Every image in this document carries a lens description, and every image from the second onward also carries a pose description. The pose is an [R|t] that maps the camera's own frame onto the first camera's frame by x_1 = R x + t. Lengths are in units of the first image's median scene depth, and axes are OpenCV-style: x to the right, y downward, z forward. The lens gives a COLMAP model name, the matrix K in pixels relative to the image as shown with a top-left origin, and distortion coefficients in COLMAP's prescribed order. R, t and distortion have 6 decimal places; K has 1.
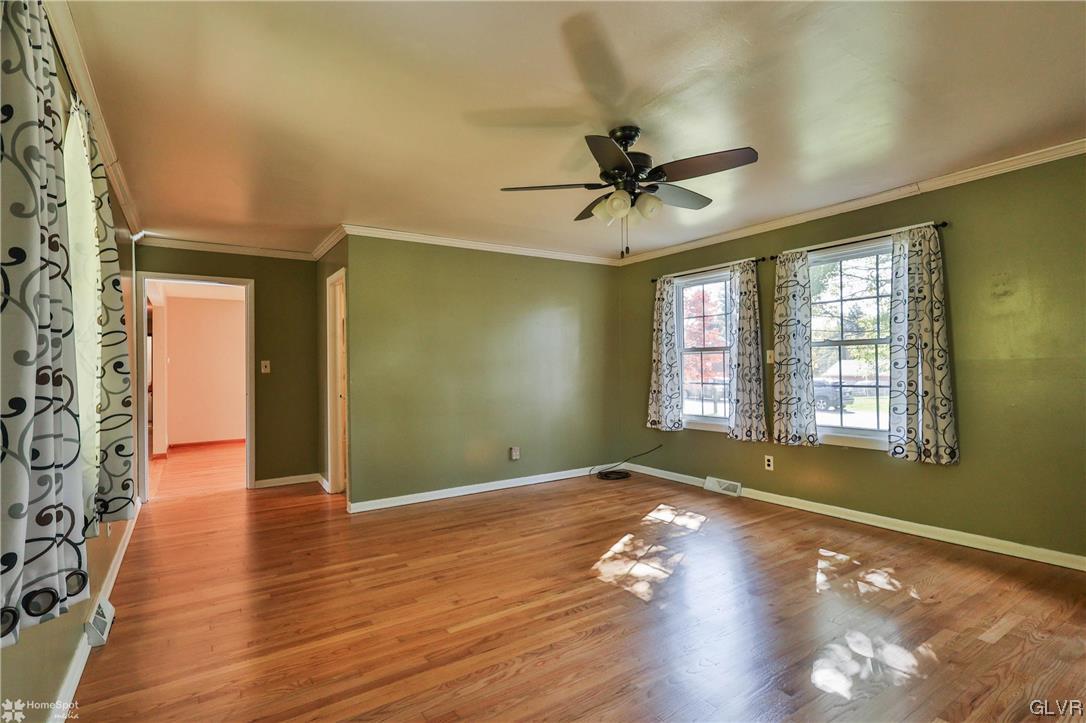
lens RADIAL K [[538.1, 0, 540.2], [0, 538.1, 364.5], [0, 0, 1]] dist [-0.001366, 0.001417]
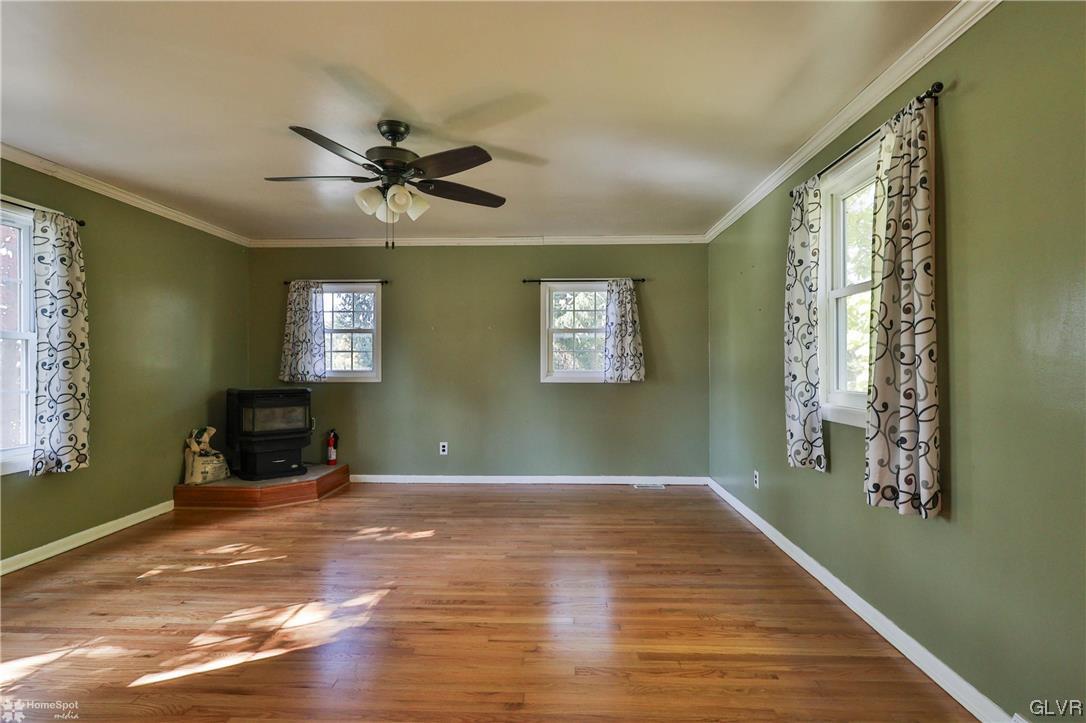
lens RADIAL K [[538.1, 0, 540.2], [0, 538.1, 364.5], [0, 0, 1]] dist [-0.001366, 0.001417]
pose [[-0.808990, 0.012875, 0.587681, -0.585042], [0.007973, 0.999908, -0.010931, 0.018286], [-0.587768, -0.004158, -0.809019, 1.500164]]
